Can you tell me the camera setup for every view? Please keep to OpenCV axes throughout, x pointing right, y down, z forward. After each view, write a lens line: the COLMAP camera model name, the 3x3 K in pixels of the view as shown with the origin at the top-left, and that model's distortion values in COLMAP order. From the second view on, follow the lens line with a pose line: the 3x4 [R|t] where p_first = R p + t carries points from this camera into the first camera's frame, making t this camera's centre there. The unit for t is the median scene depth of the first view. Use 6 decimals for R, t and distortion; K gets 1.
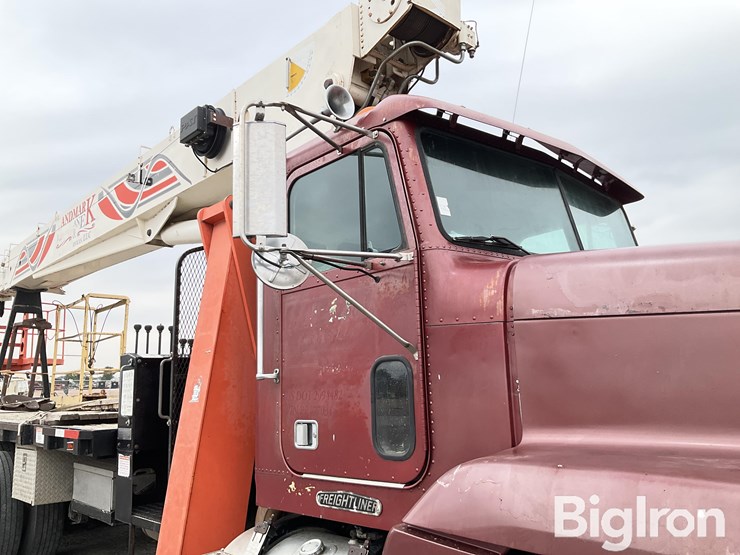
lens RADIAL K [[611.4, 0, 370.0], [0, 611.4, 277.5], [0, 0, 1]] dist [0.106545, -0.216429]
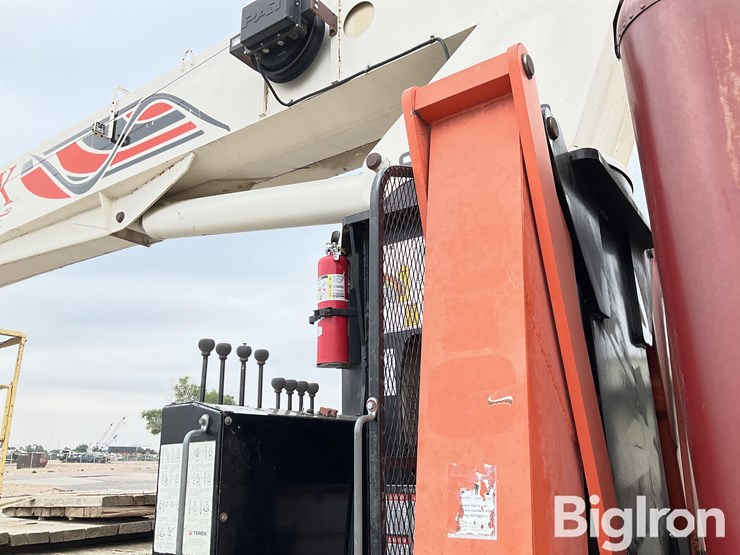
lens RADIAL K [[613.8, 0, 370.0], [0, 613.8, 277.5], [0, 0, 1]] dist [0.000822, -0.001829]
pose [[0.976163, 0.076252, 0.203201, -0.532183], [-0.051562, 0.990923, -0.124147, 0.121036], [-0.210823, 0.110710, 0.971235, 0.797978]]
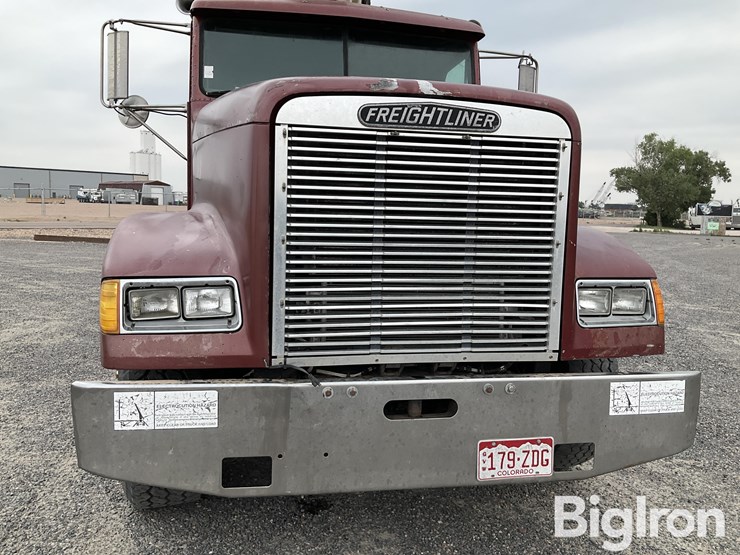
lens RADIAL K [[611.4, 0, 370.0], [0, 611.4, 277.5], [0, 0, 1]] dist [0.106545, -0.216429]
pose [[0.853594, 0.095535, -0.512104, 1.216128], [0.047762, 0.964547, 0.259552, 0.002790], [0.518745, -0.246011, 0.818769, -0.221261]]
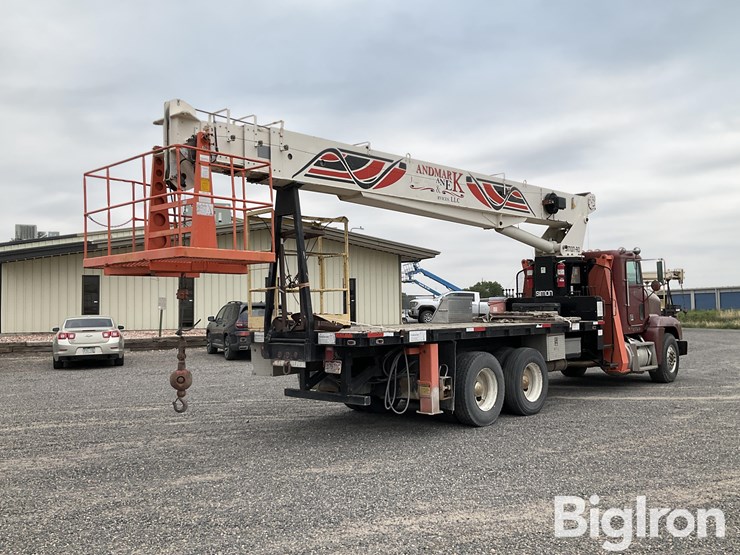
lens RADIAL K [[722.8, 0, 370.0], [0, 722.8, 277.5], [0, 0, 1]] dist [0.061995, -0.001984]
pose [[-0.084385, 0.071421, 0.993870, -5.556474], [-0.163449, 0.982925, -0.084512, 0.743834], [-0.982936, -0.169579, -0.071270, 3.449254]]
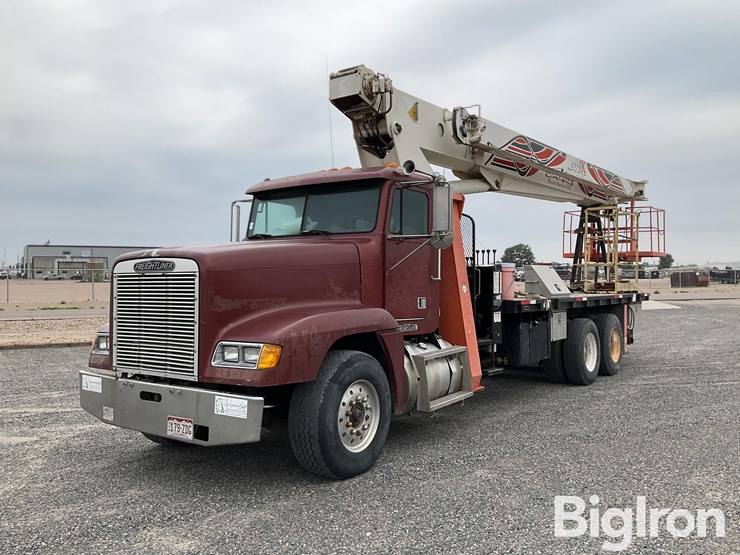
lens RADIAL K [[671.1, 0, 371.4], [0, 671.1, 273.1], [0, 0, 1]] dist [0.016560, -0.006289]
pose [[0.190871, 0.009160, -0.981572, 3.018214], [0.174761, 0.983664, 0.043163, 0.063538], [0.965933, -0.179780, 0.186152, 0.818748]]
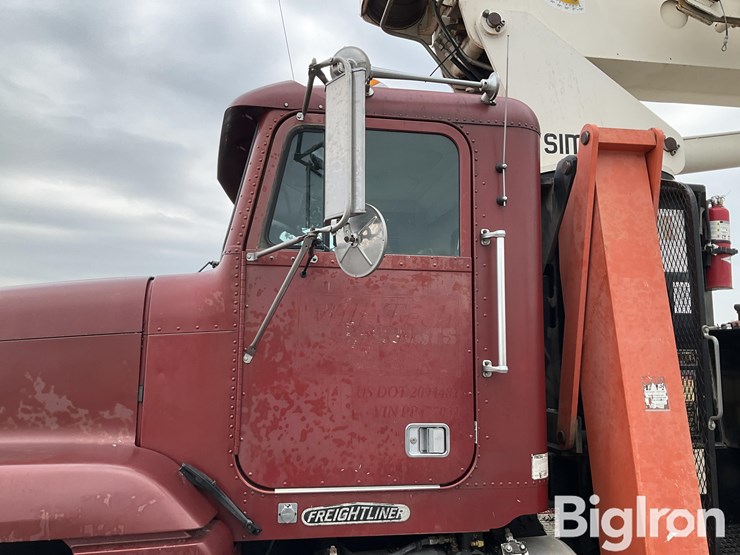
lens RADIAL K [[611.4, 0, 370.0], [0, 611.4, 277.5], [0, 0, 1]] dist [0.106545, -0.216429]
pose [[-0.540848, -0.076329, -0.837650, 1.206853], [0.168328, 0.965906, -0.196701, 0.268410], [0.824105, -0.247385, -0.509560, 1.913896]]
